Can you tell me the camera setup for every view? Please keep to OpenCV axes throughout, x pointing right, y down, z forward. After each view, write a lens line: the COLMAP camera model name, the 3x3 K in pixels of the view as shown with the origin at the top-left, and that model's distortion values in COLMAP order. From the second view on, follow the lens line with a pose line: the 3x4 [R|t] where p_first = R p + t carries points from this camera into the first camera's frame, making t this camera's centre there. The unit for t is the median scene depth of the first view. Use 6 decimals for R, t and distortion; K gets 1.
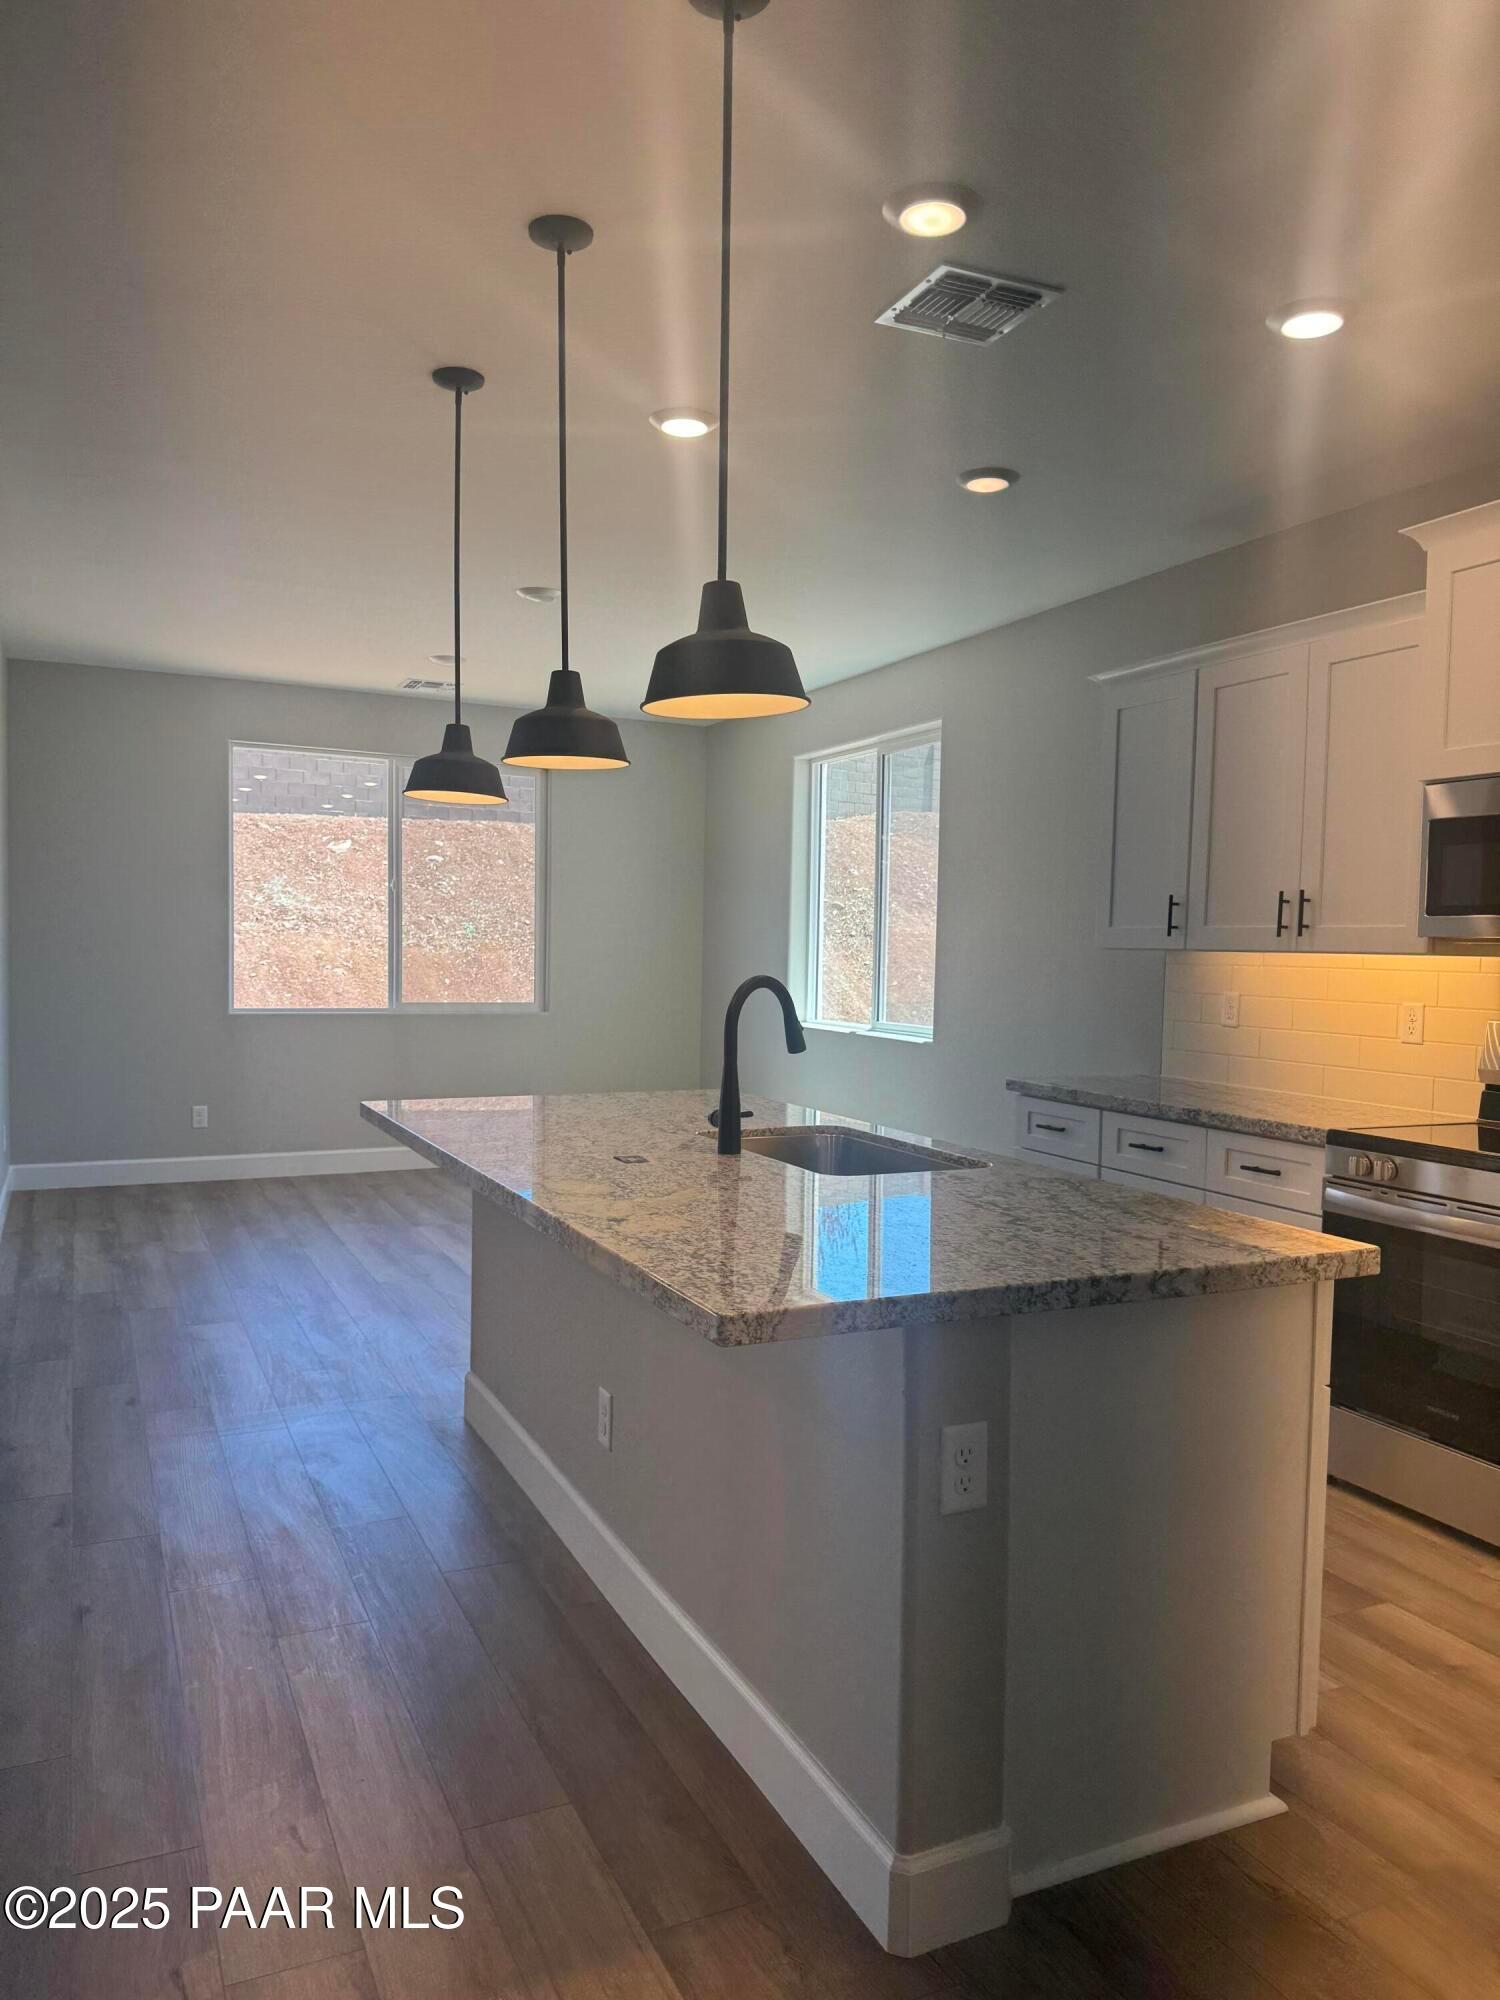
lens RADIAL K [[1413.1, 0, 750.0], [0, 1413.1, 1000.0], [0, 0, 1]] dist [0.172932, -0.390038]
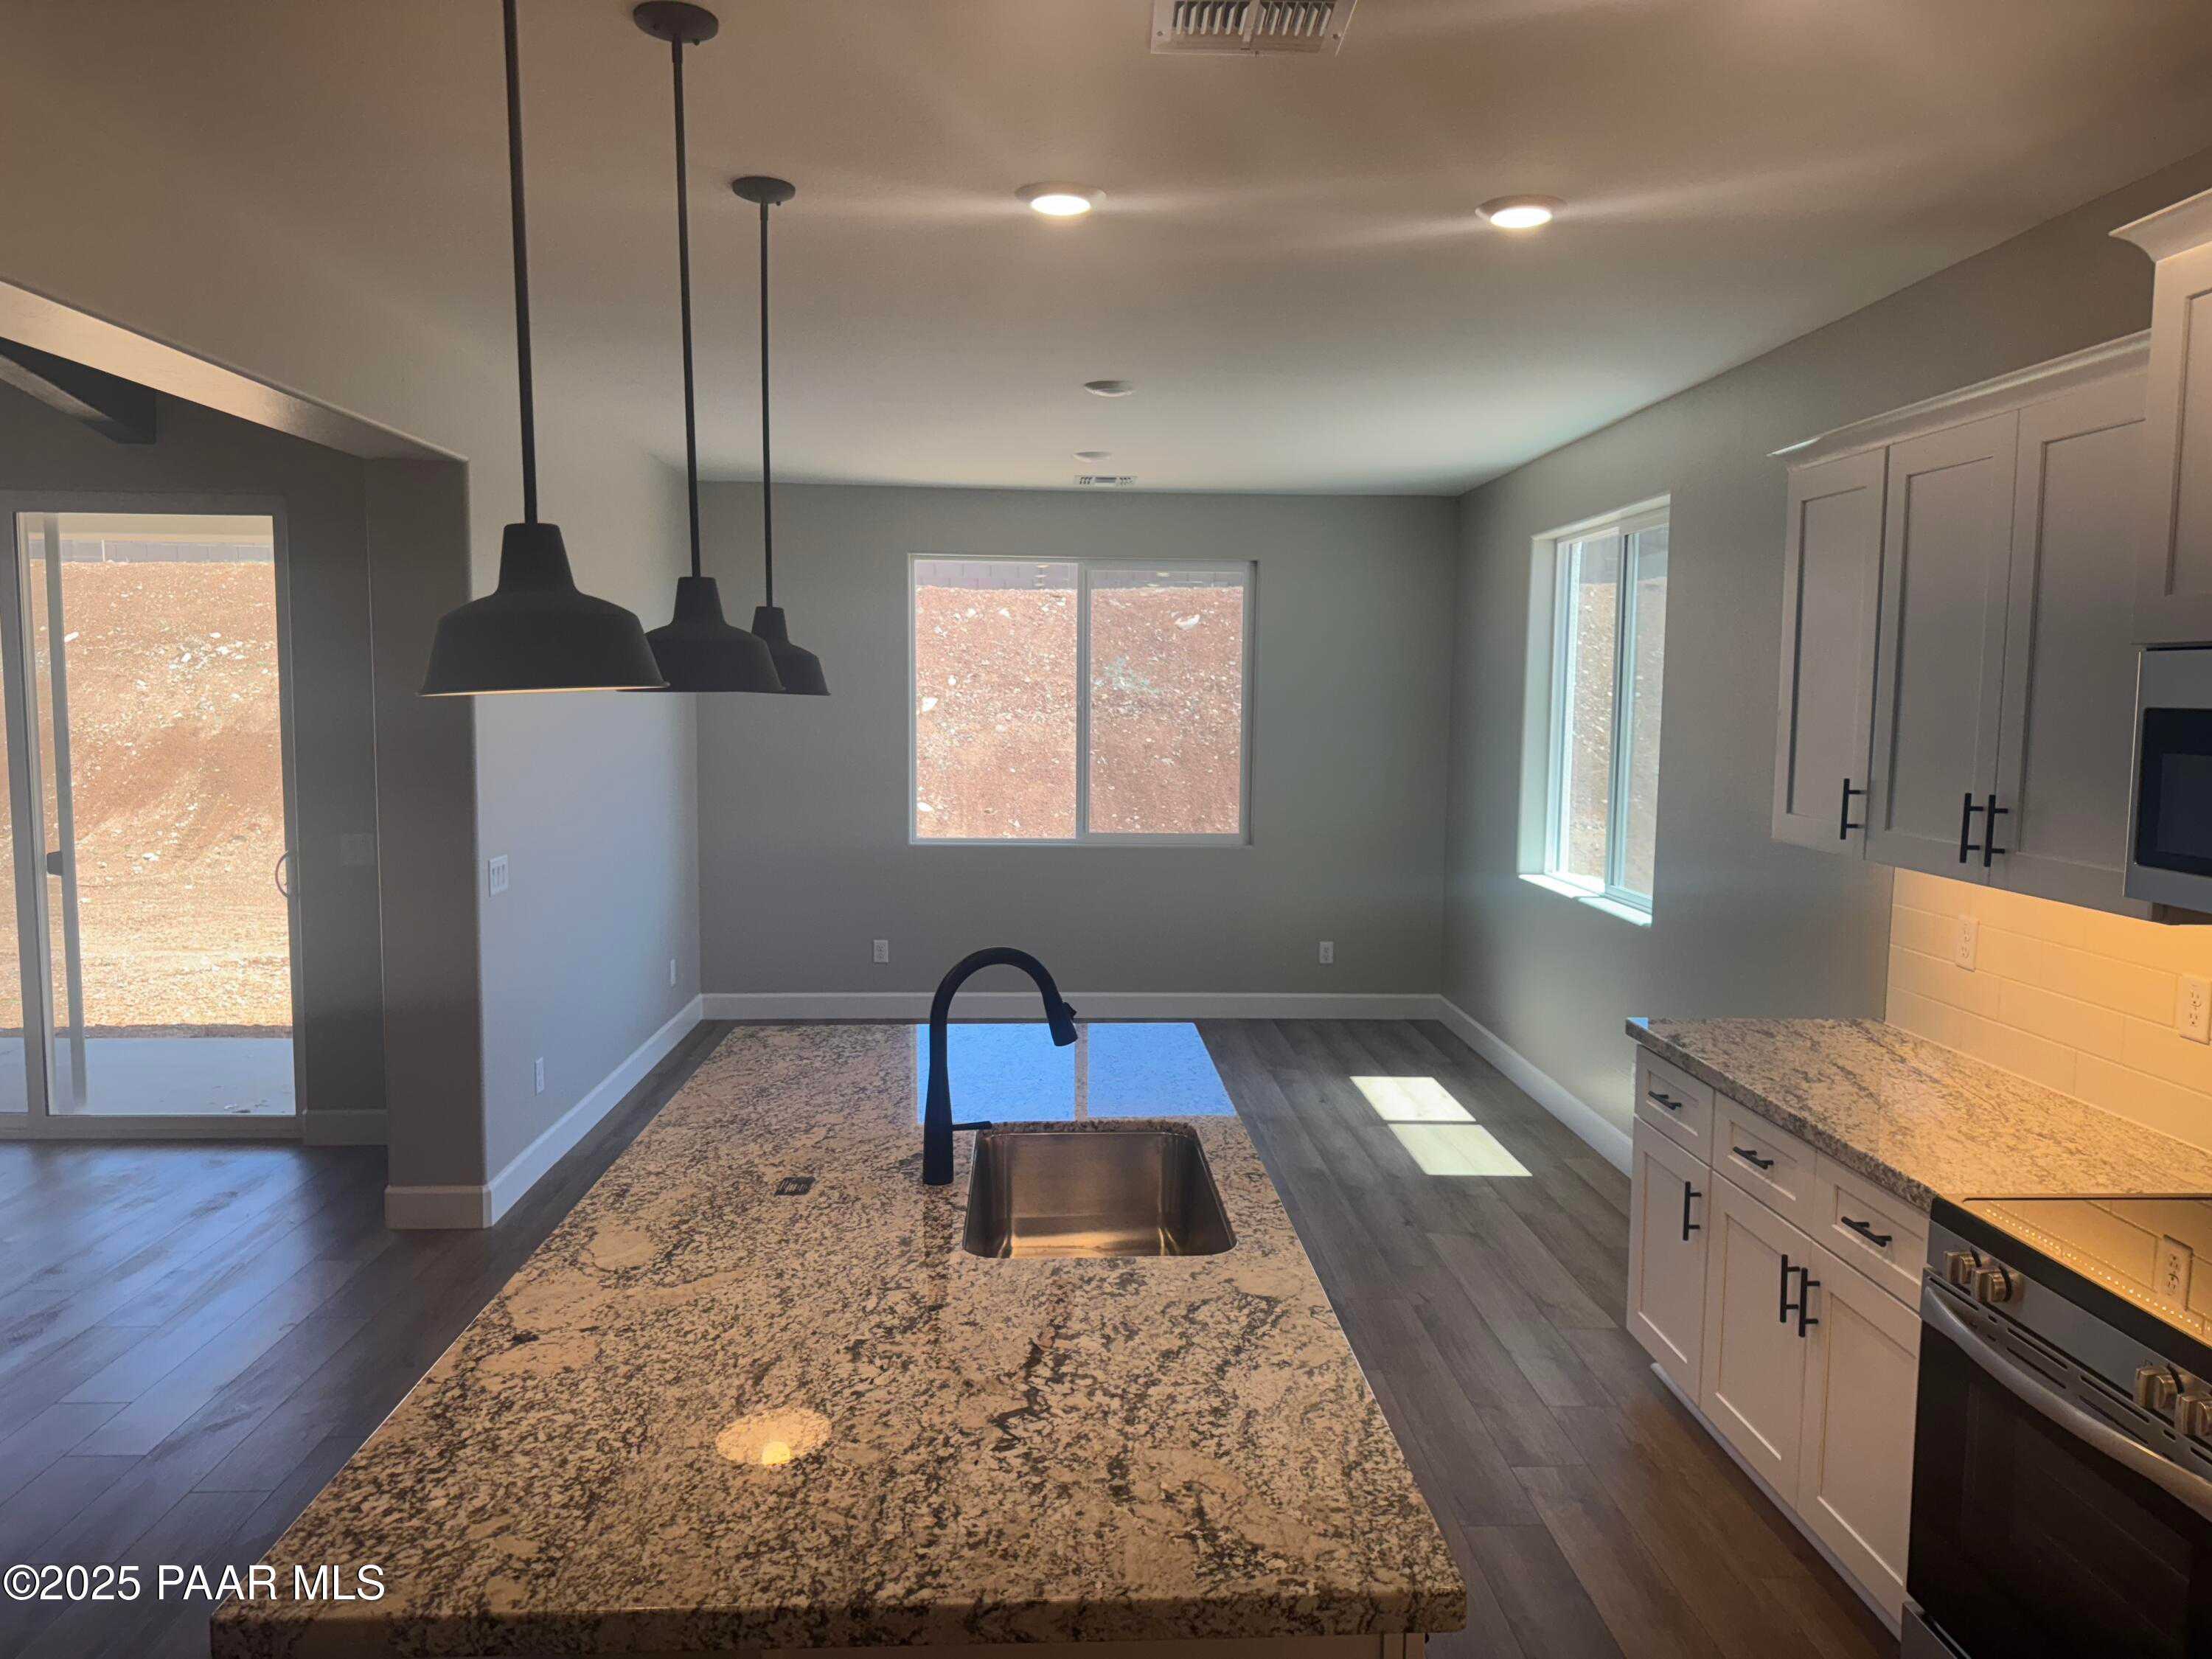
lens RADIAL K [[1559.4, 0, 1103.4], [0, 1559.4, 839.1], [0, 0, 1]] dist [0.069331, -0.087674]
pose [[0.921260, 0.025878, -0.388085, 0.289877], [-0.006227, 0.998638, 0.051808, -0.090565], [0.388897, -0.045312, 0.920166, 0.189044]]
